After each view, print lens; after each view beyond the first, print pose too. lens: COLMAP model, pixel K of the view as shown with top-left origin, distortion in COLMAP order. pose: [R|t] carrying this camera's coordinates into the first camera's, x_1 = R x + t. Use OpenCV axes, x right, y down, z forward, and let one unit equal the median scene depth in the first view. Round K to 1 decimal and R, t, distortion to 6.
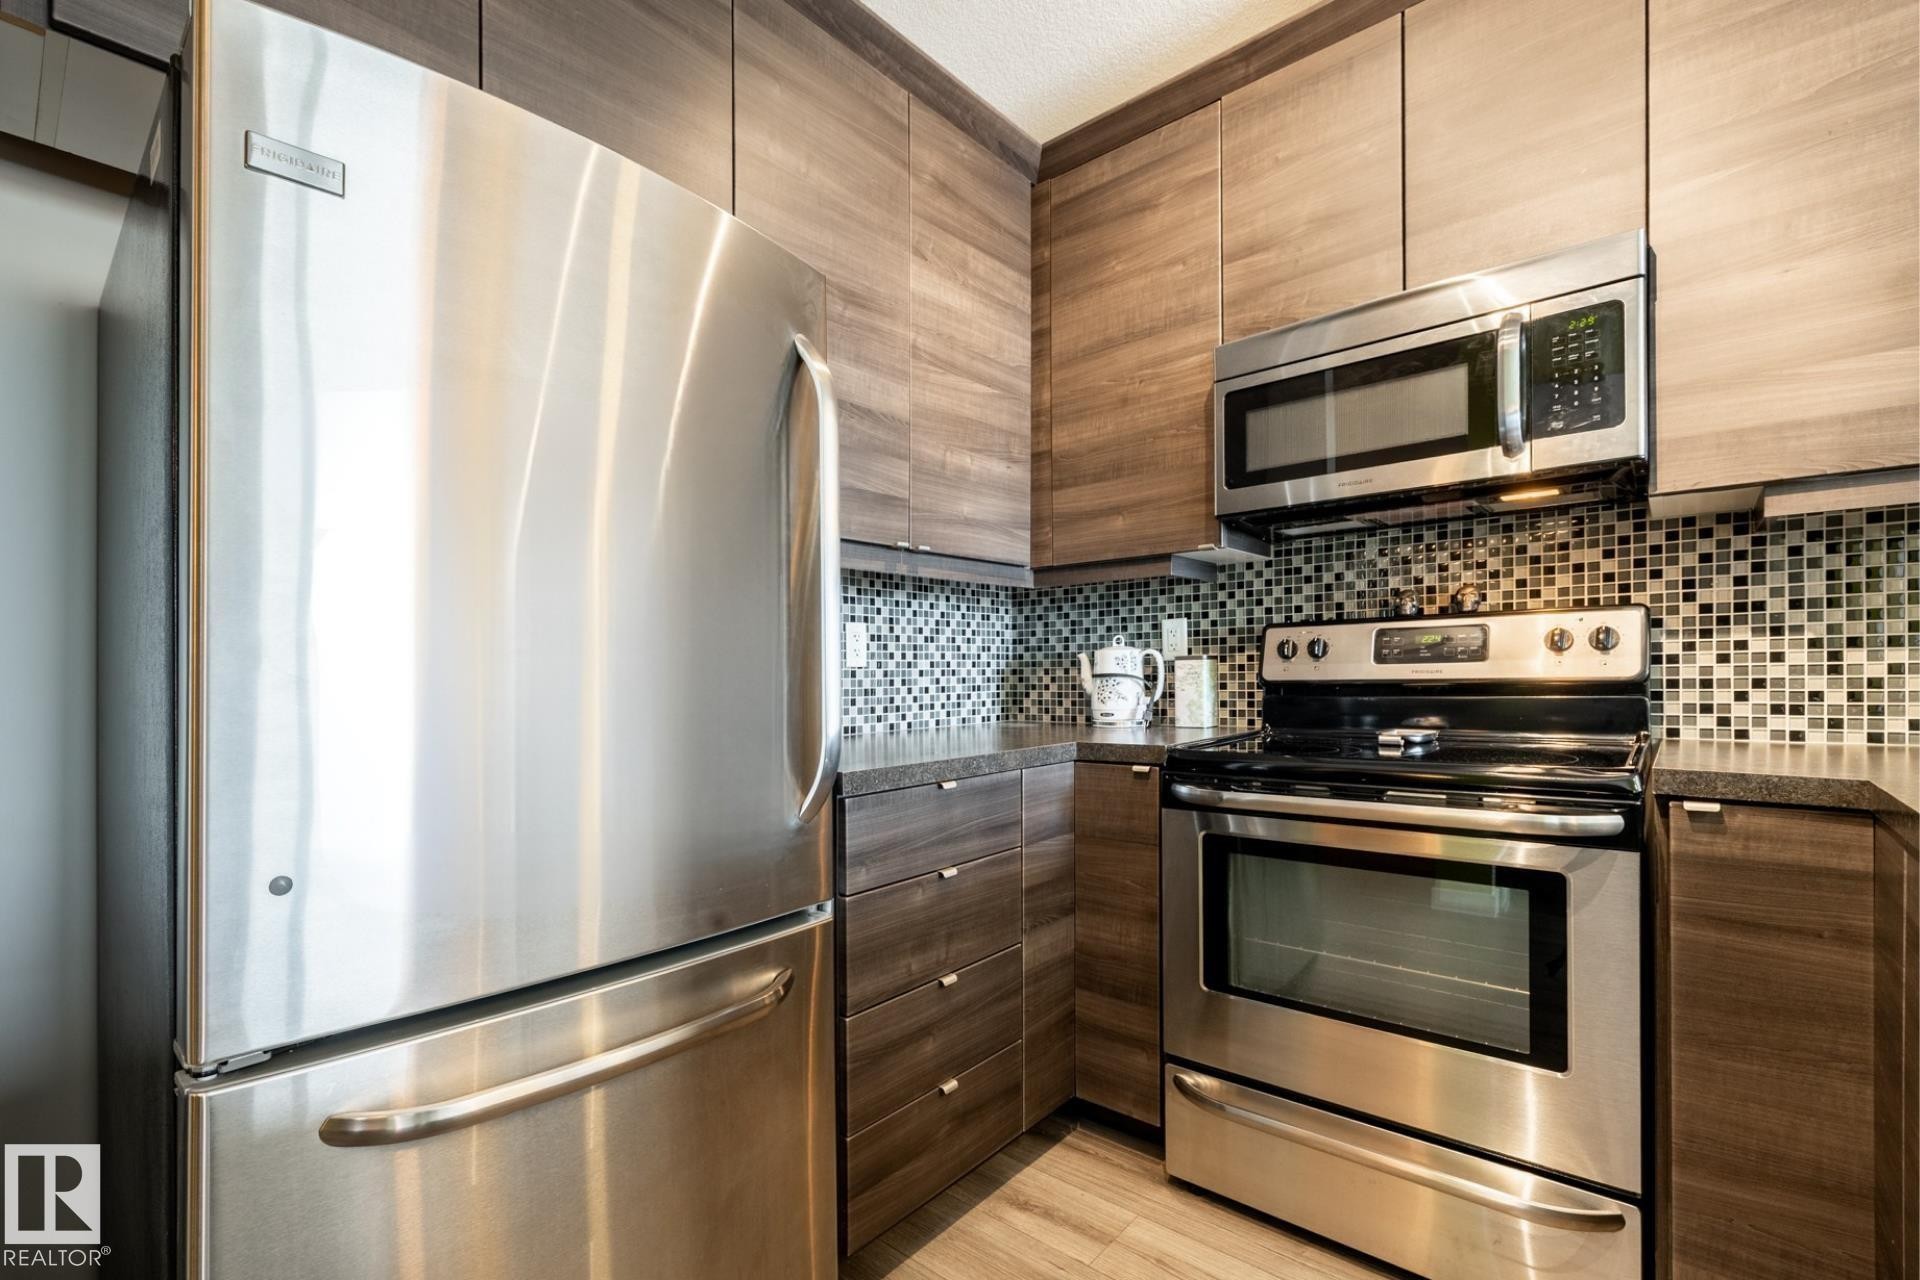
lens RADIAL K [[857.7, 0, 891.2], [0, 857.7, 669.6], [0, 0, 1]] dist [-0.003952, -0.000121]
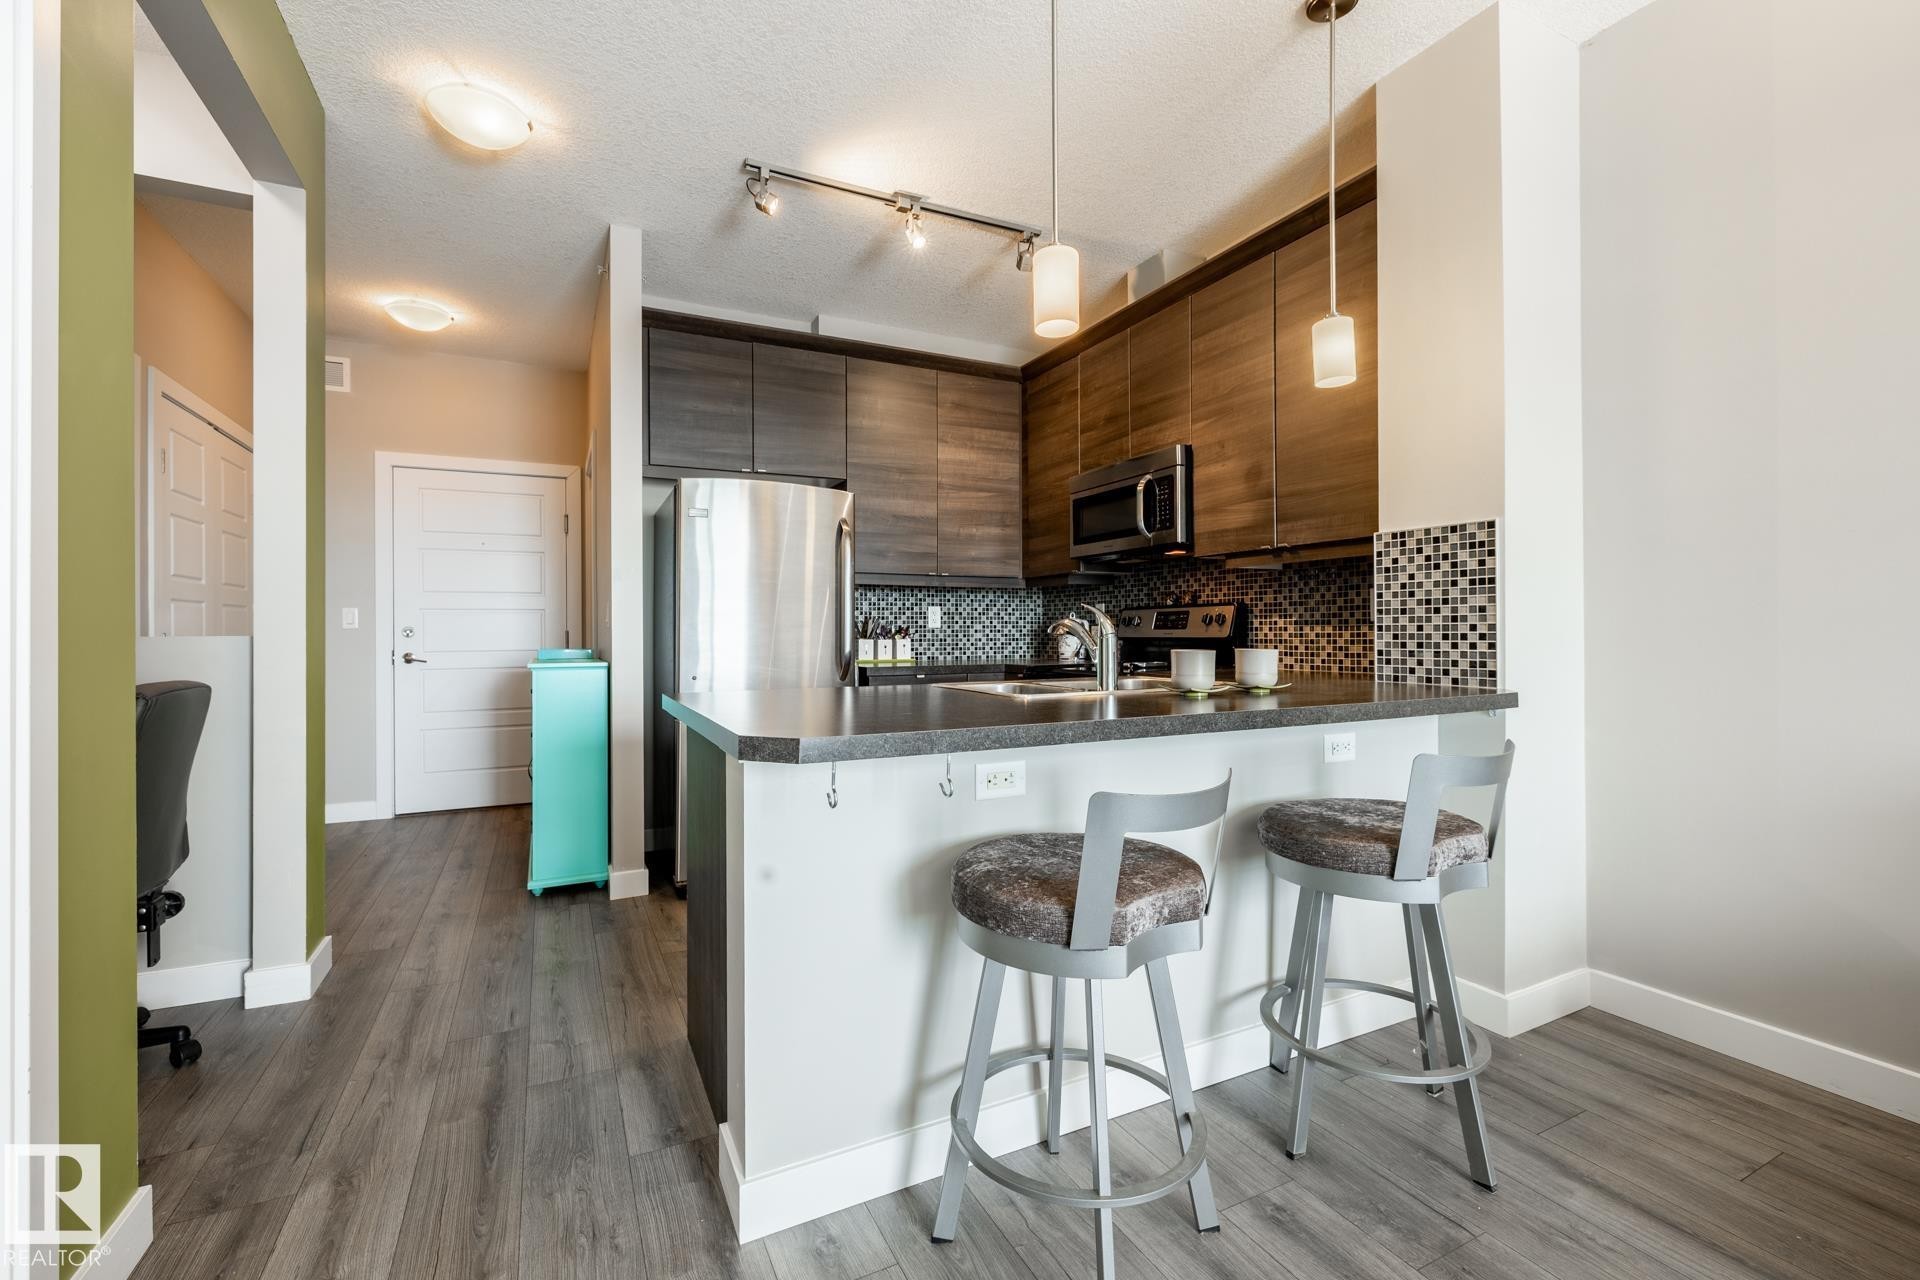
lens RADIAL K [[857.7, 0, 965.2], [0, 857.7, 627.3], [0, 0, 1]] dist [-0.003952, -0.000121]
pose [[0.934243, 0.011579, -0.356448, 0.856284], [-0.010050, 0.999931, 0.006142, -0.019638], [0.356494, -0.002156, 0.934295, -1.013058]]
